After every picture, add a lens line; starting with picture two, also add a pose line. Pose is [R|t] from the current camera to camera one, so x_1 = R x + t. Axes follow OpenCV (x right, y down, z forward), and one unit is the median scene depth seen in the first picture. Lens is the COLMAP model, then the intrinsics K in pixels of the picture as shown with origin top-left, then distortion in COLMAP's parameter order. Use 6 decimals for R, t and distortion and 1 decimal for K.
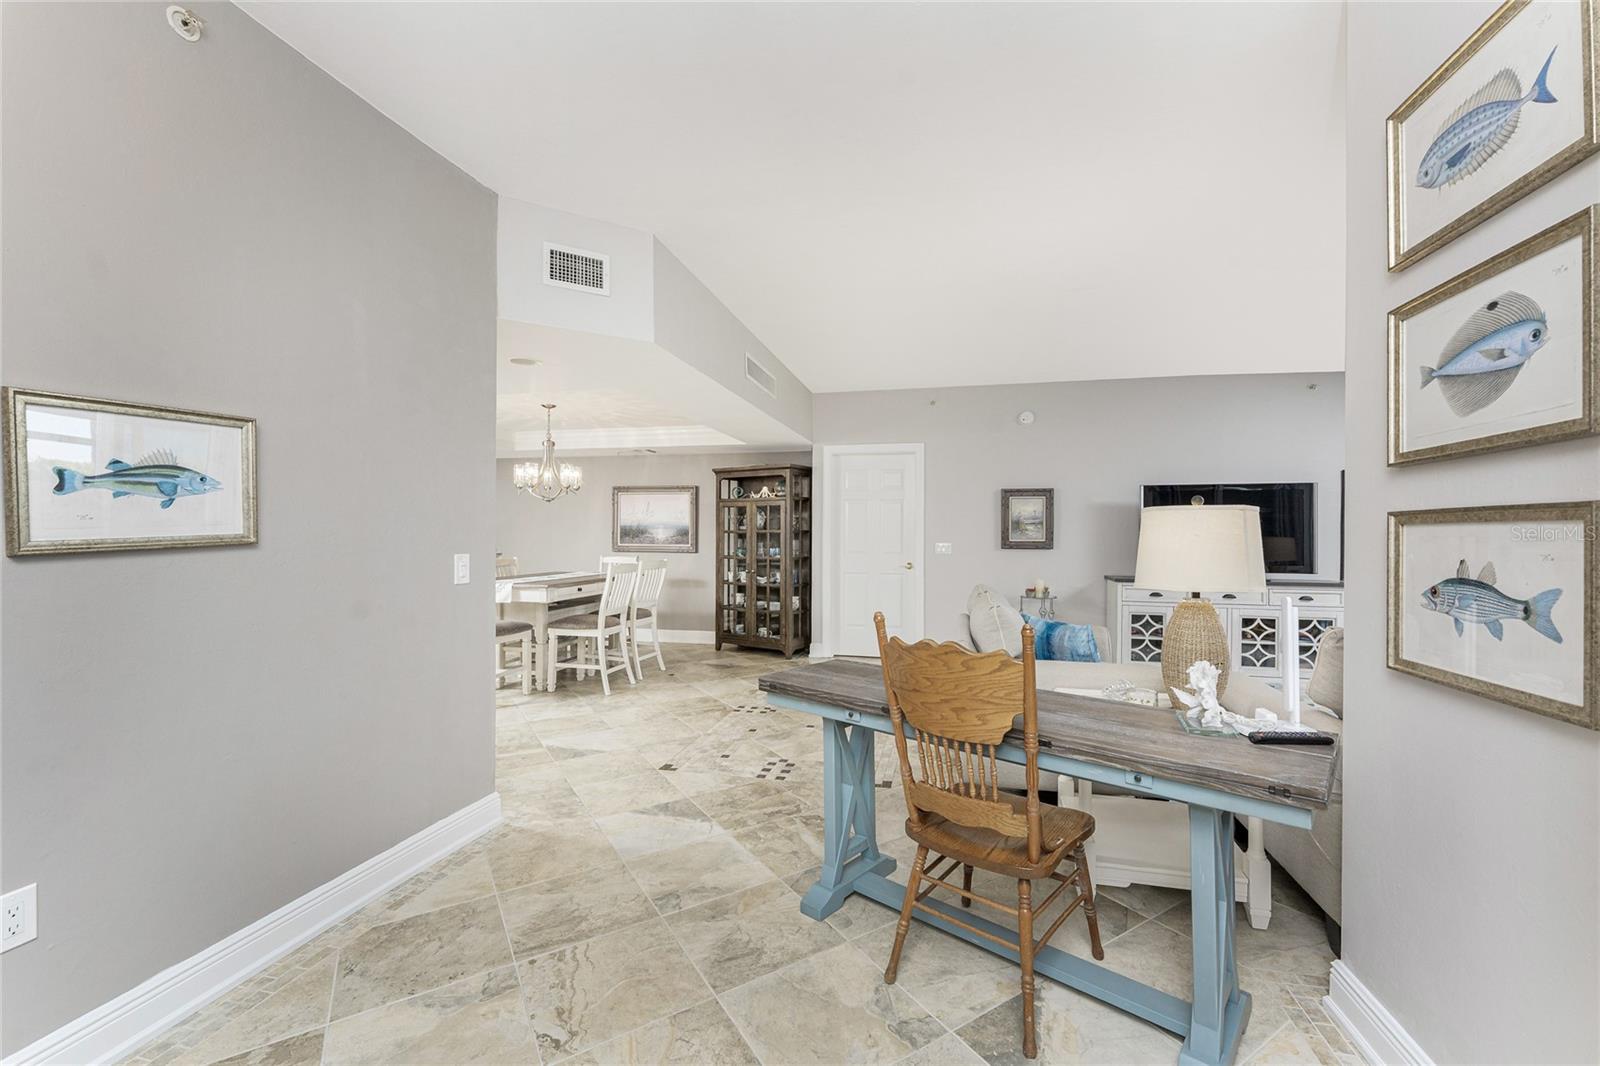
lens RADIAL K [[651.7, 0, 822.6], [0, 651.7, 534.6], [0, 0, 1]] dist [-0.000317, -0.000141]
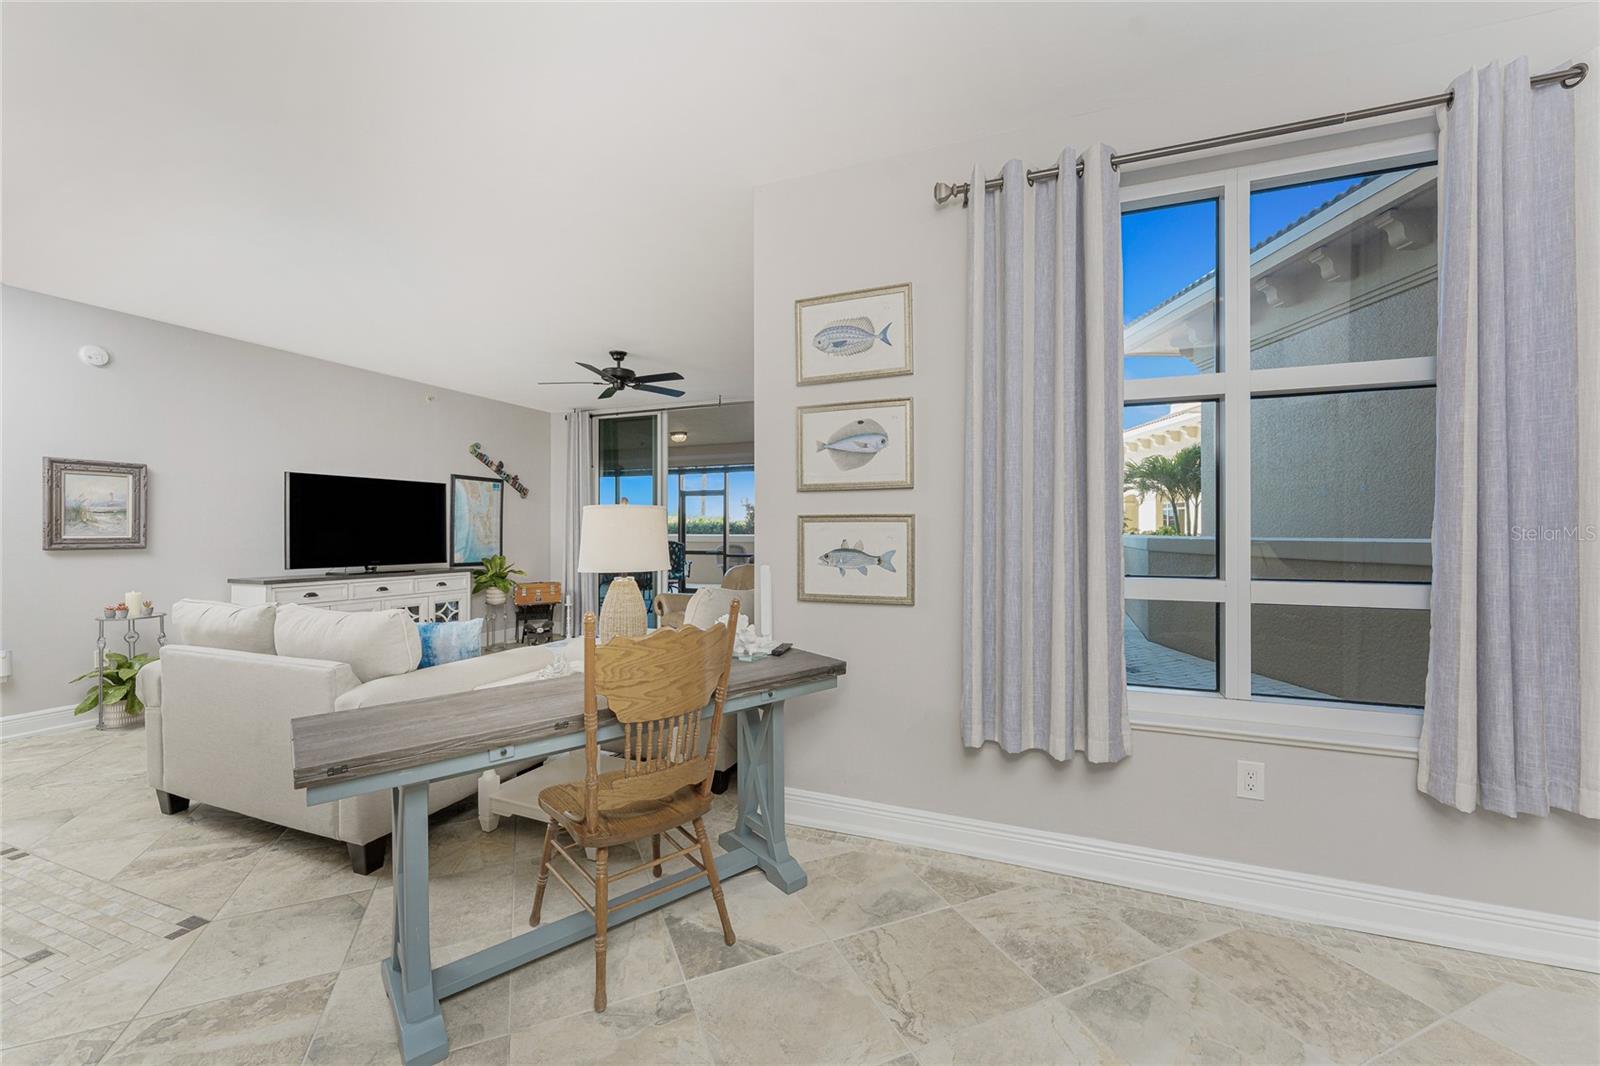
lens RADIAL K [[635.2, 0, 798.1], [0, 635.2, 531.1], [0, 0, 1]] dist [0.002504, -0.000334]
pose [[0.165994, -0.003008, 0.986122, -0.460506], [0.000653, 0.999995, 0.002941, 0.002307], [-0.986127, 0.000156, 0.165995, 0.357338]]
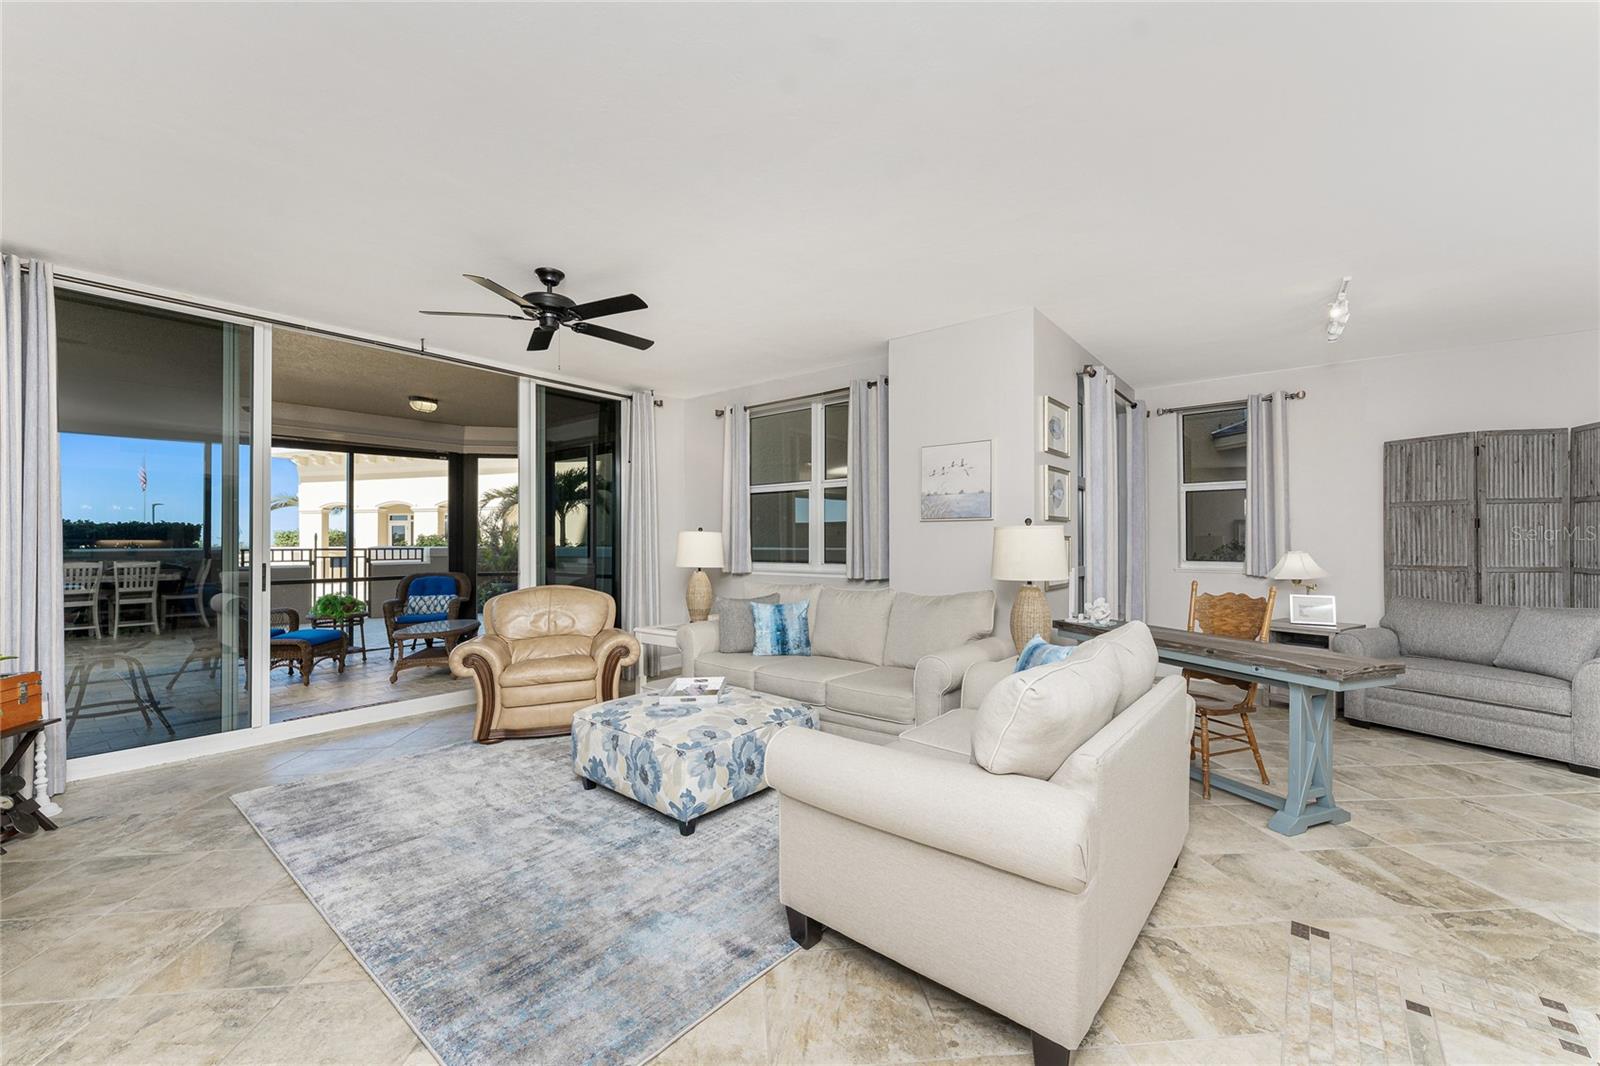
lens RADIAL K [[639.2, 0, 800.0], [0, 639.2, 533.0], [0, 0, 1]] dist [-0.002718, -0.000146]
pose [[-0.889790, 0.003817, 0.456354, 0.276019], [-0.000509, 0.999956, -0.009356, -0.001724], [-0.456369, -0.008557, -0.889749, 1.991685]]
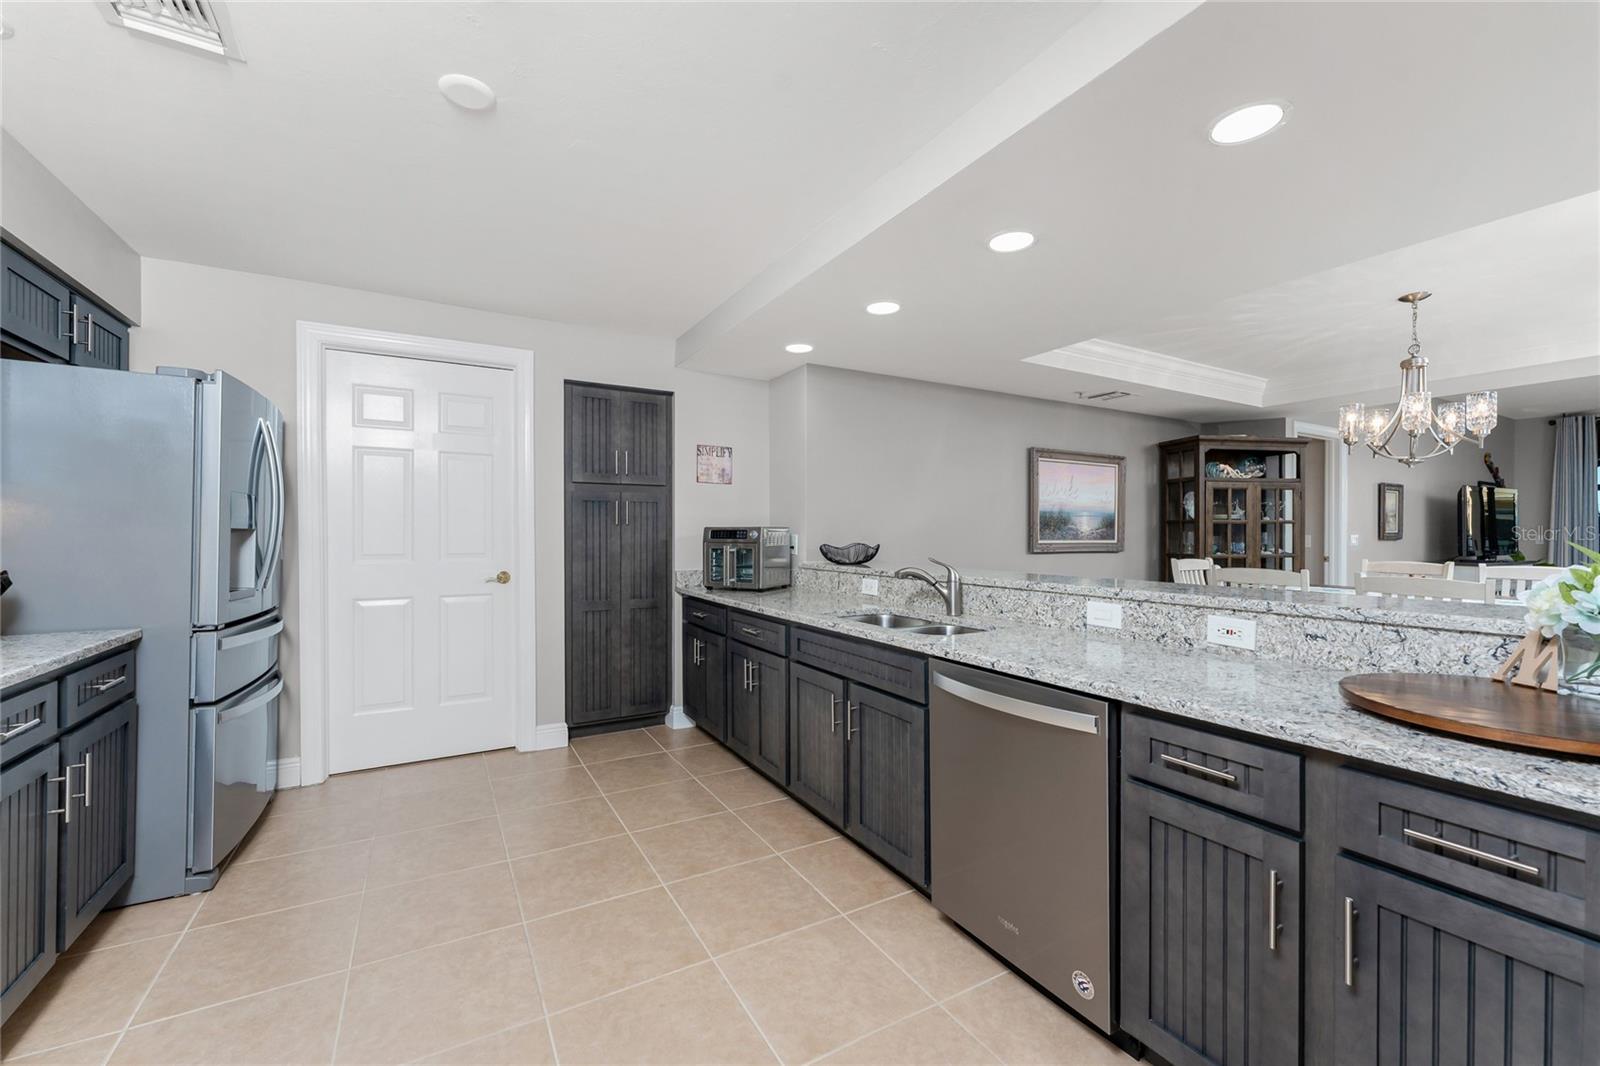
lens RADIAL K [[632.9, 0, 805.9], [0, 632.9, 534.0], [0, 0, 1]] dist [0.001208, -0.000252]
pose [[0.743481, -0.003382, 0.668749, -2.301676], [0.002648, 0.999994, 0.002113, 0.016718], [-0.668752, 0.000200, 0.743485, 1.824205]]
